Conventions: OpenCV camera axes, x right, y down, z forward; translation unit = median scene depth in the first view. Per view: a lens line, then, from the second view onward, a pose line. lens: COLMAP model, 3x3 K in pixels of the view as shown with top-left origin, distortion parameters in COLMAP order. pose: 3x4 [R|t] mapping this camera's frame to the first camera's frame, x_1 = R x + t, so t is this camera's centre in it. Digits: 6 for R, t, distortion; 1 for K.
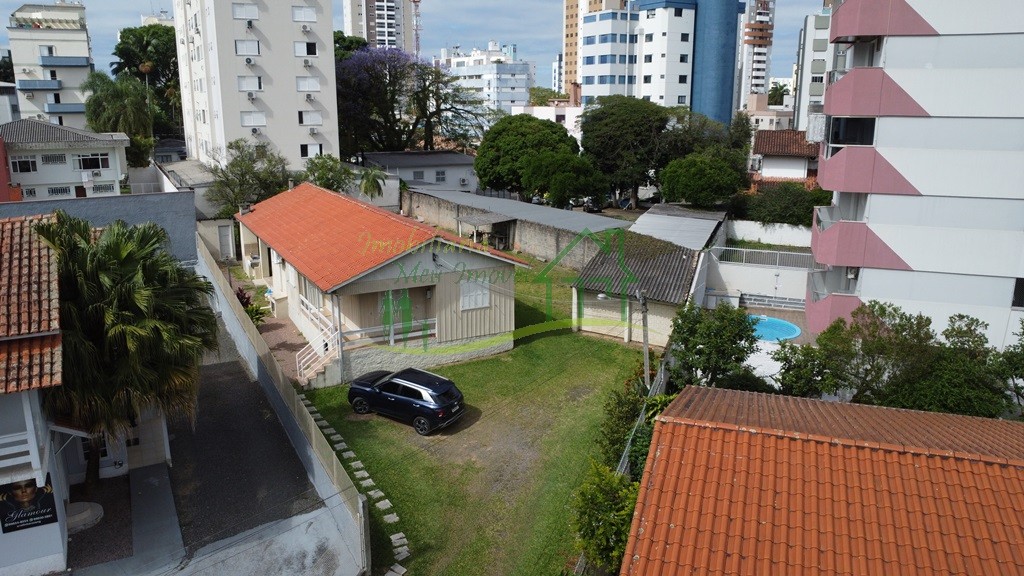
lens RADIAL K [[741.4, 0, 512.0], [0, 741.4, 288.0], [0, 0, 1]] dist [-0.002430, -0.053283]
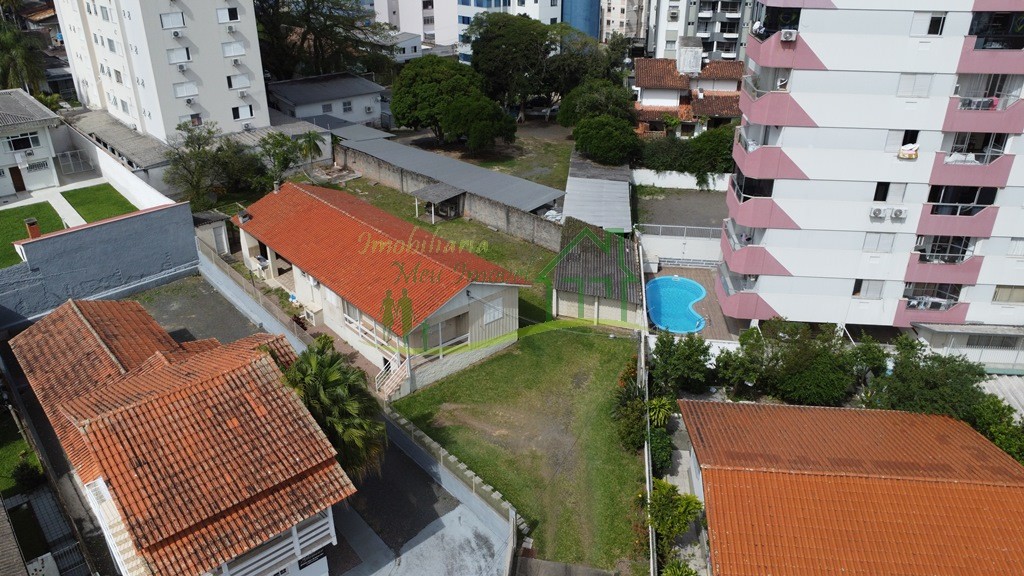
lens RADIAL K [[741.4, 0, 512.0], [0, 741.4, 288.0], [0, 0, 1]] dist [-0.002430, -0.053283]
pose [[0.974384, -0.102620, 0.200114, -0.157260], [0.056029, 0.972536, 0.225910, -0.186303], [-0.217801, -0.208911, 0.953373, -0.156397]]
